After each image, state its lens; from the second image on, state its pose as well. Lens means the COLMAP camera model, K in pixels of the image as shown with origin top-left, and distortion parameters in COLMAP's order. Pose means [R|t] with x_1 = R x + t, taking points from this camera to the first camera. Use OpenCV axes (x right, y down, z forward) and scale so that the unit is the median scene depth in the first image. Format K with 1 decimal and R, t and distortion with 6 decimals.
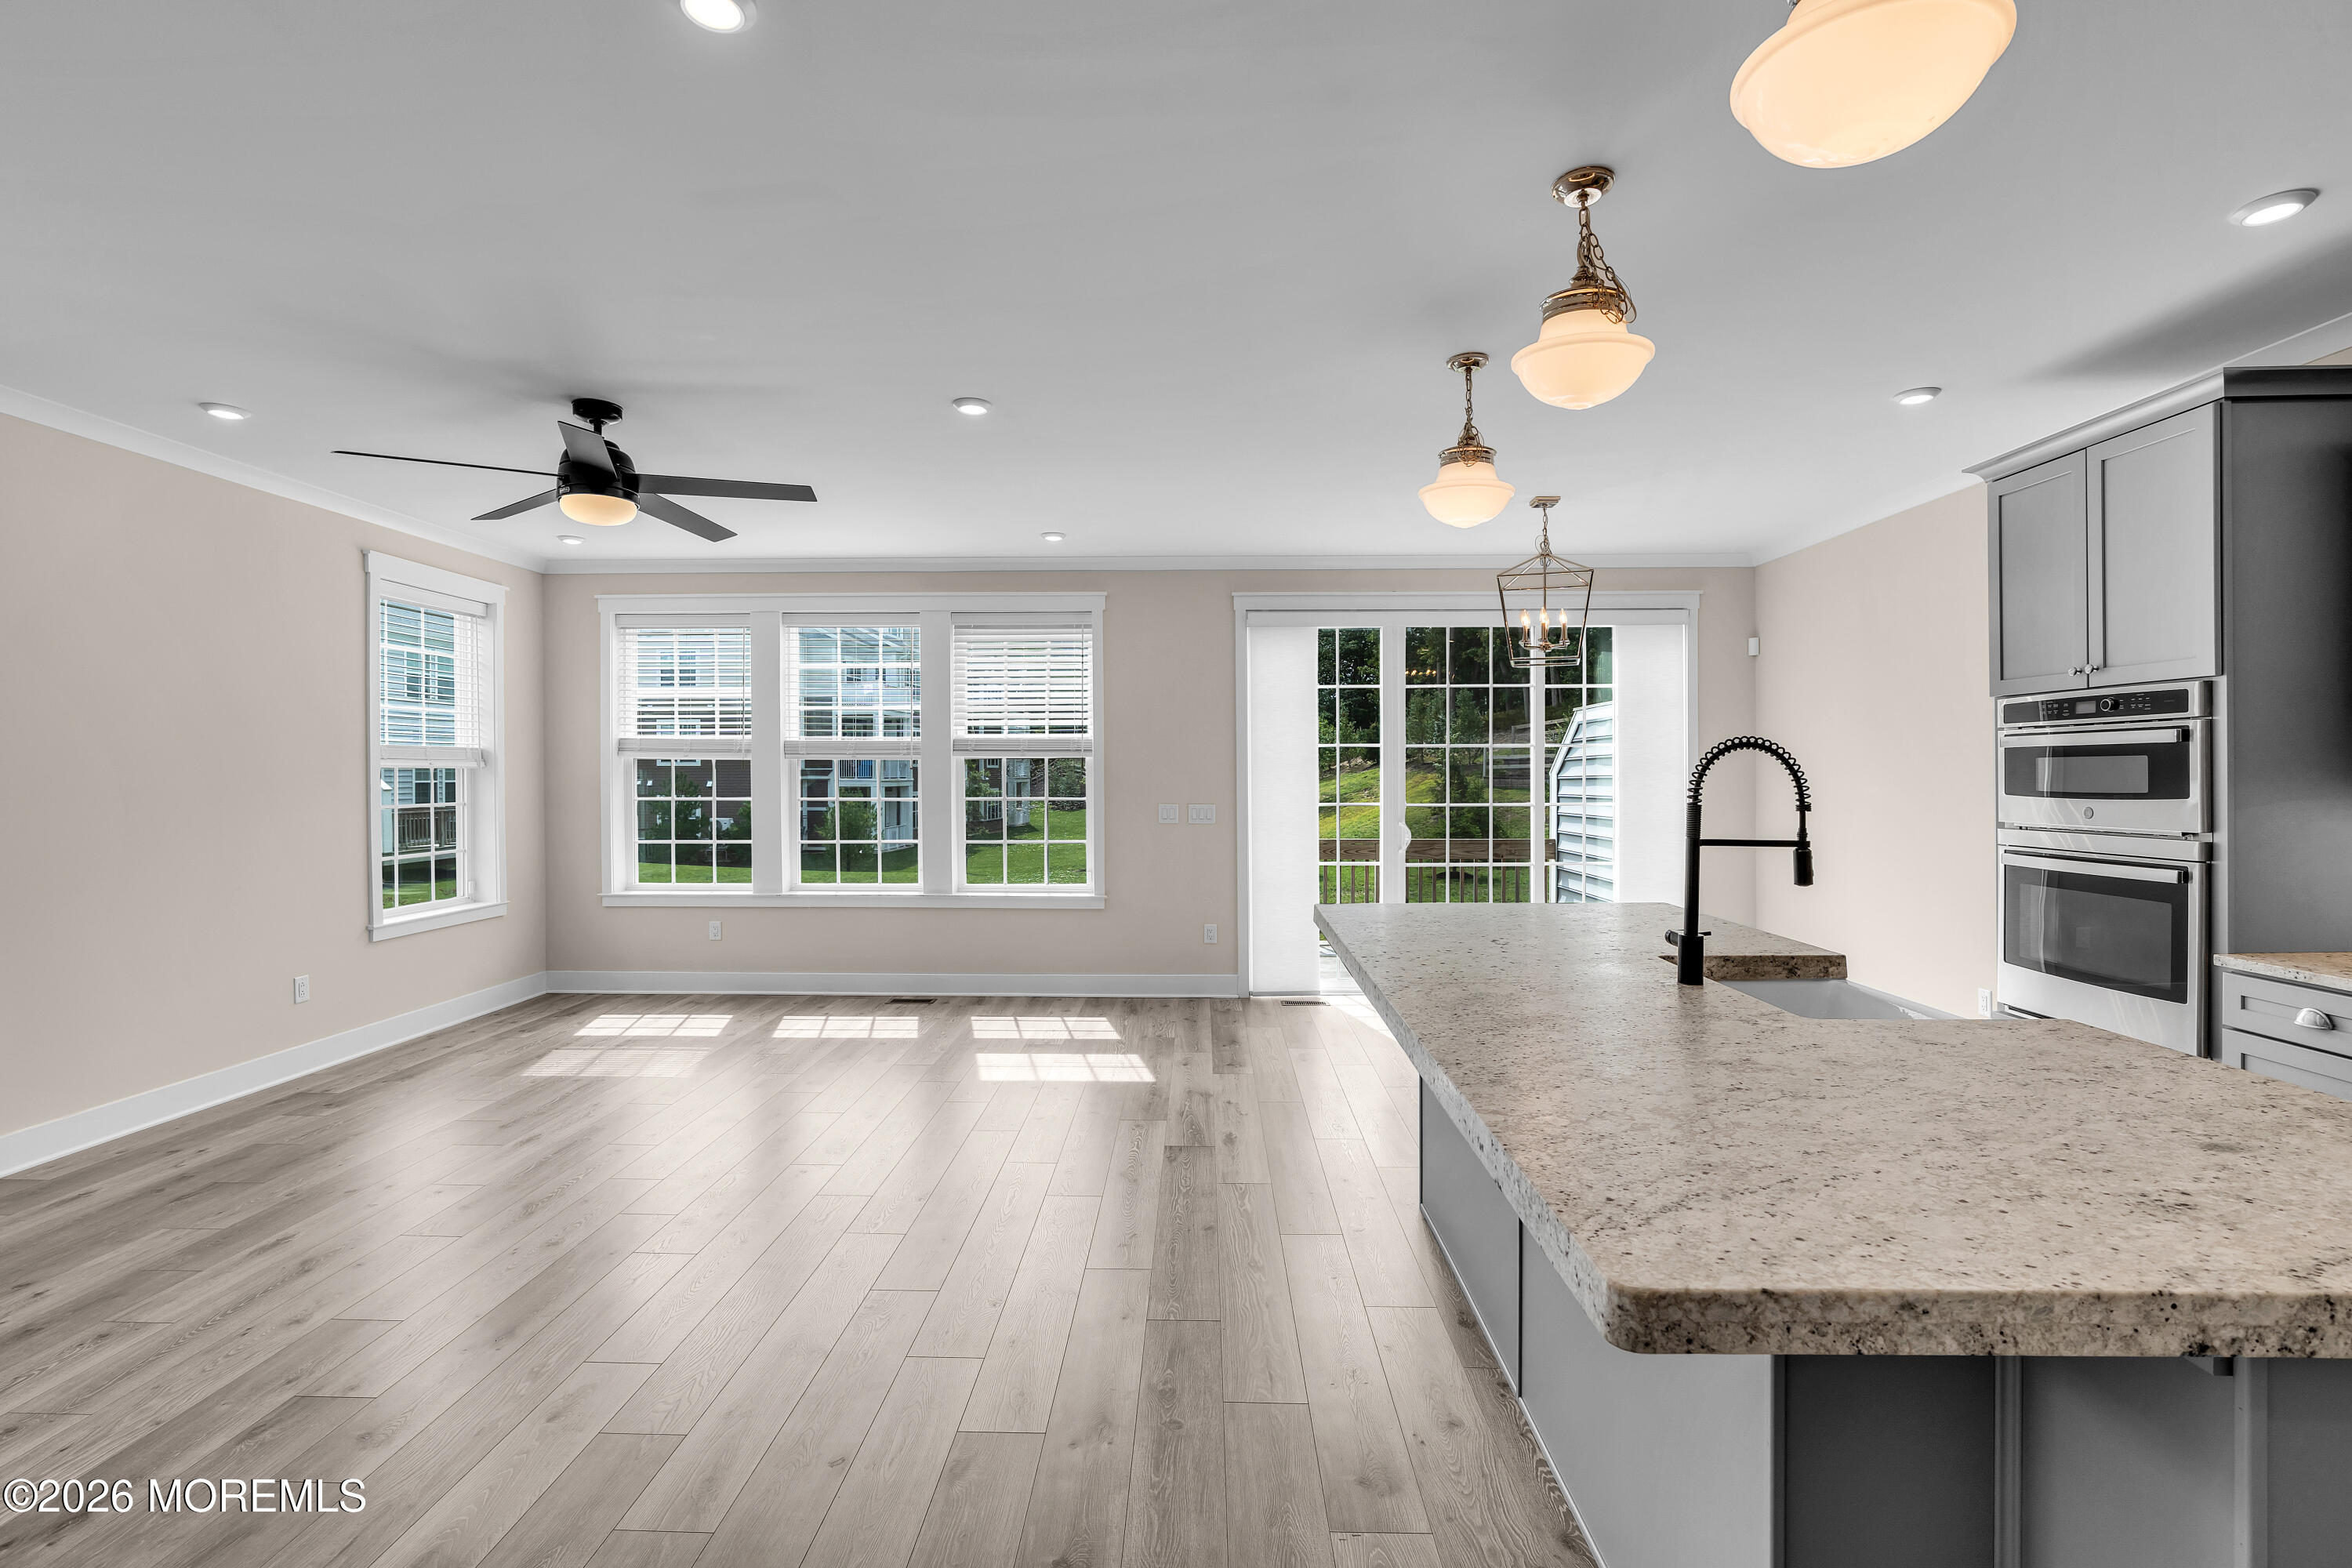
lens RADIAL K [[1060.8, 0, 1176.7], [0, 1060.8, 763.2], [0, 0, 1]] dist [-0.012025, 0.004887]
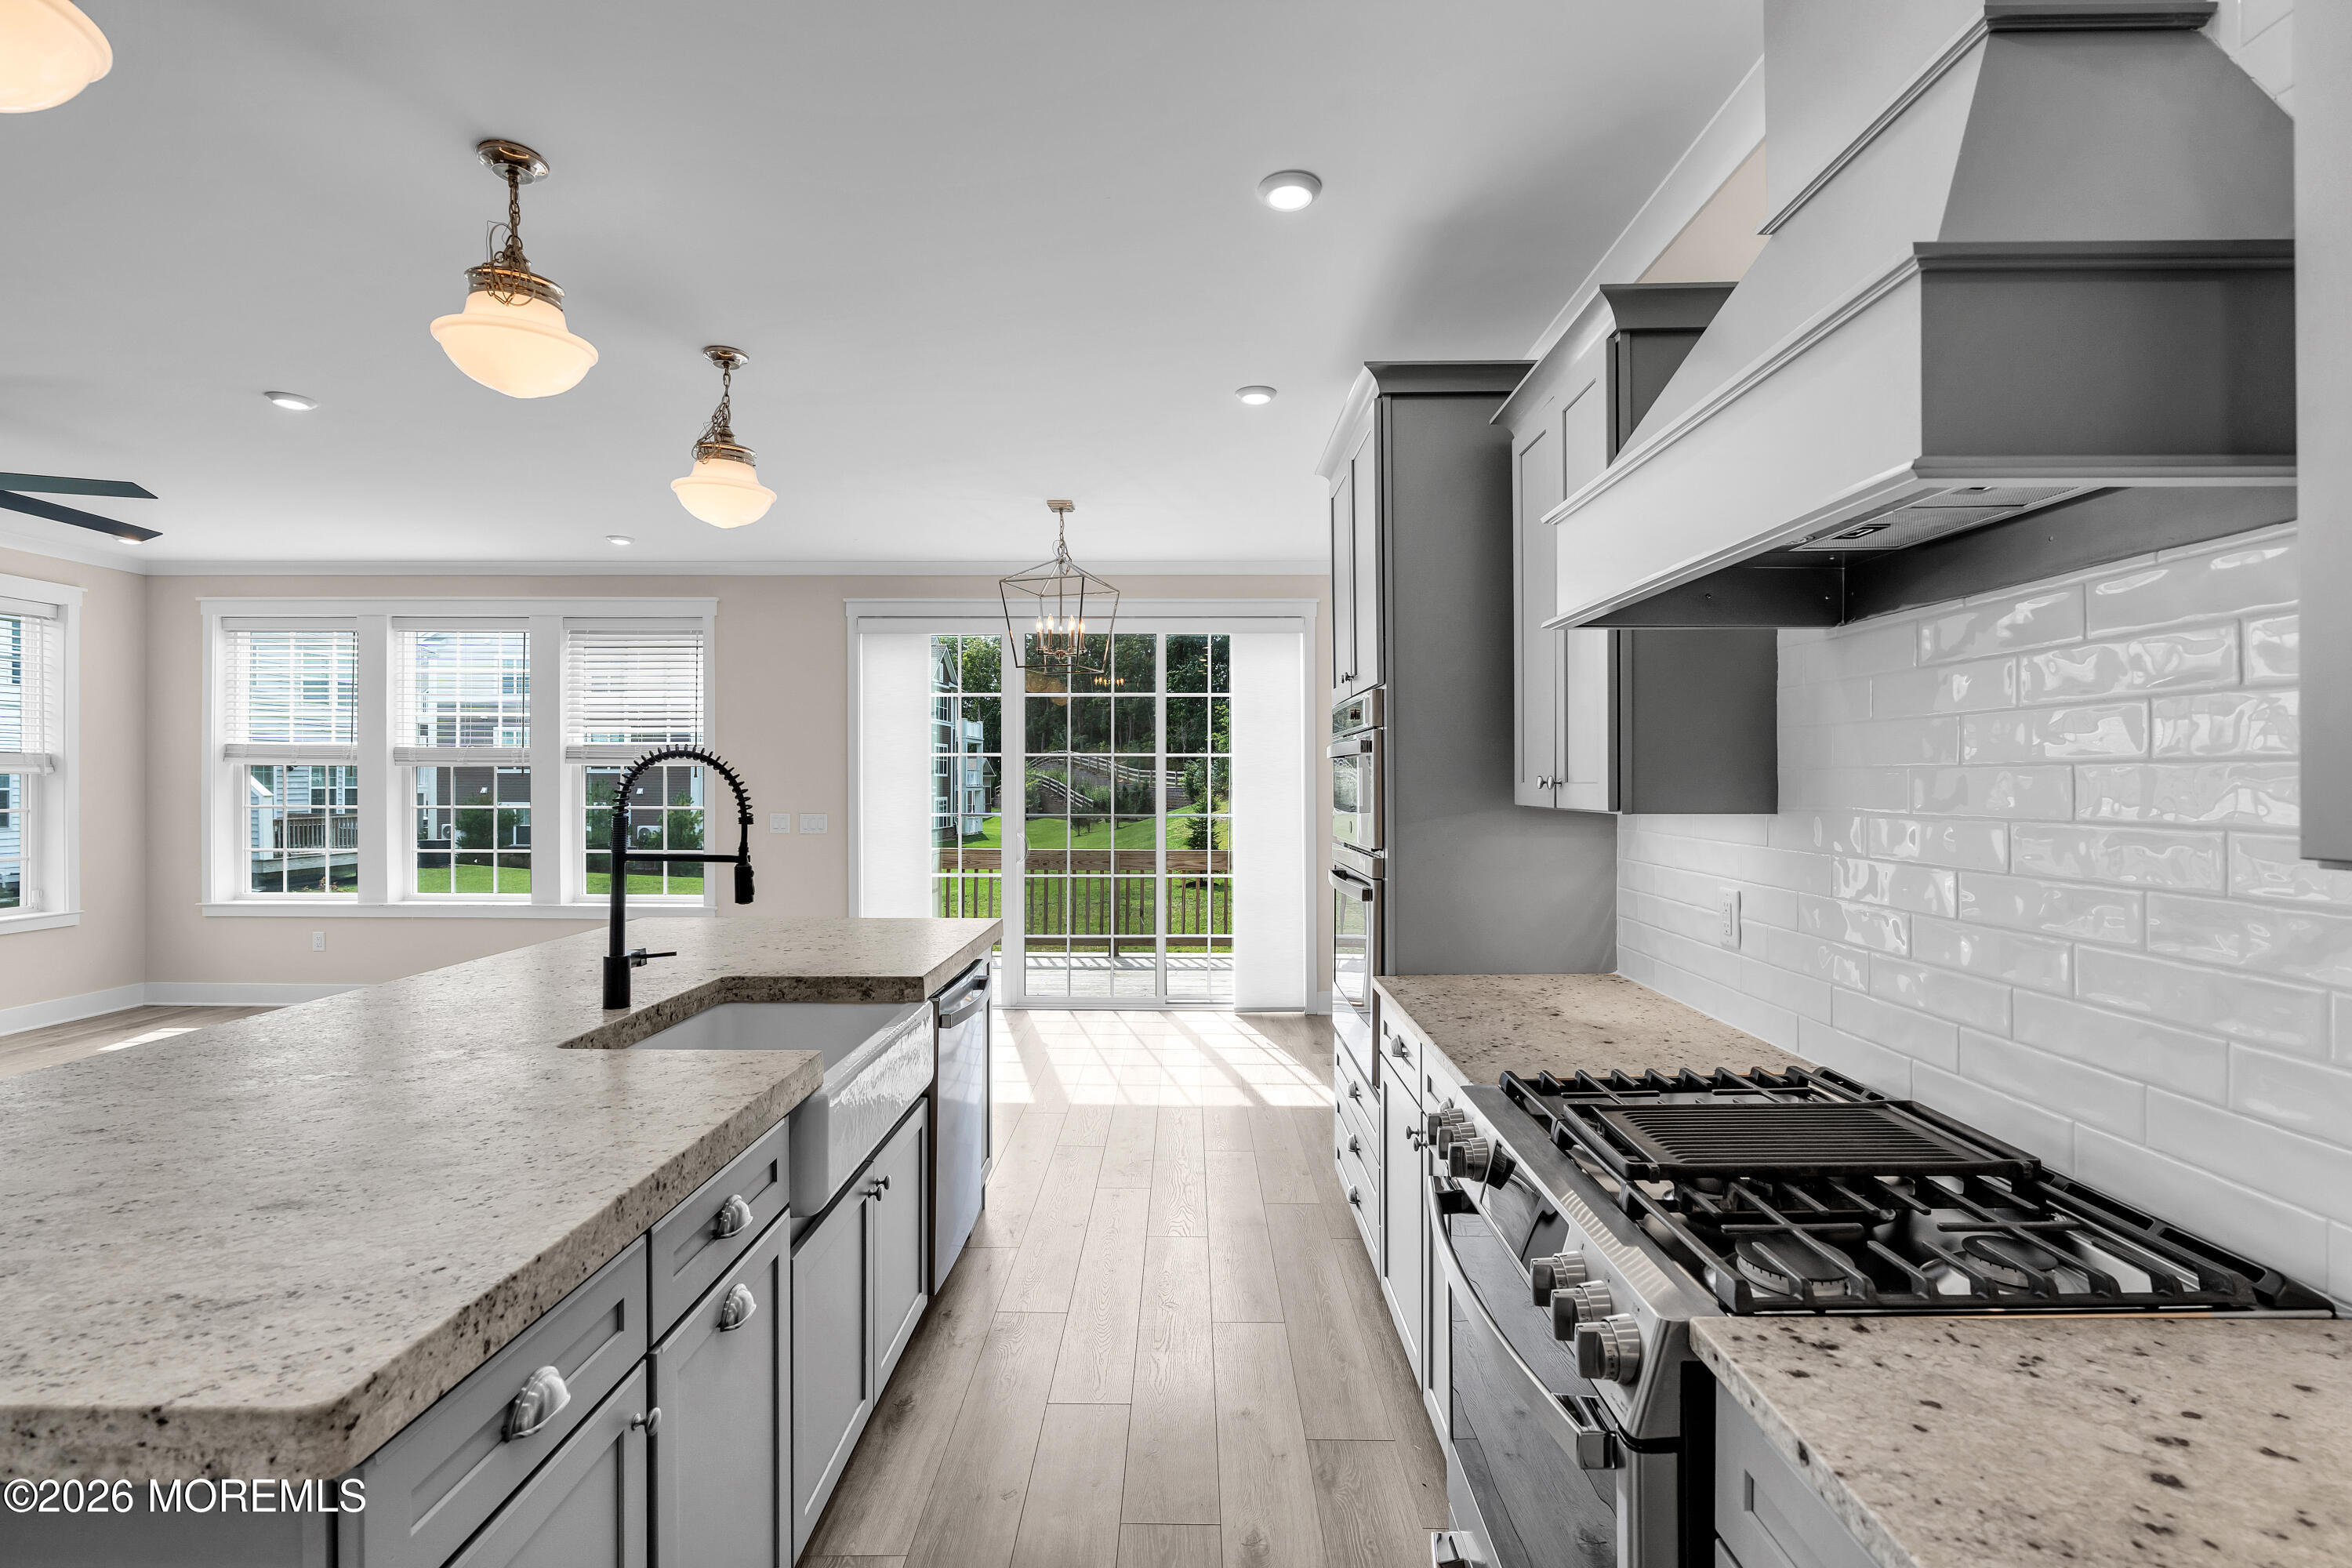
lens RADIAL K [[1056.2, 0, 1172.4], [0, 1056.2, 771.3], [0, 0, 1]] dist [-0.012165, 0.004627]
pose [[0.999925, 0.004560, 0.011388, 0.343184], [-0.004548, 0.999989, -0.001127, -0.001002], [-0.011393, 0.001075, 0.999935, 0.019635]]
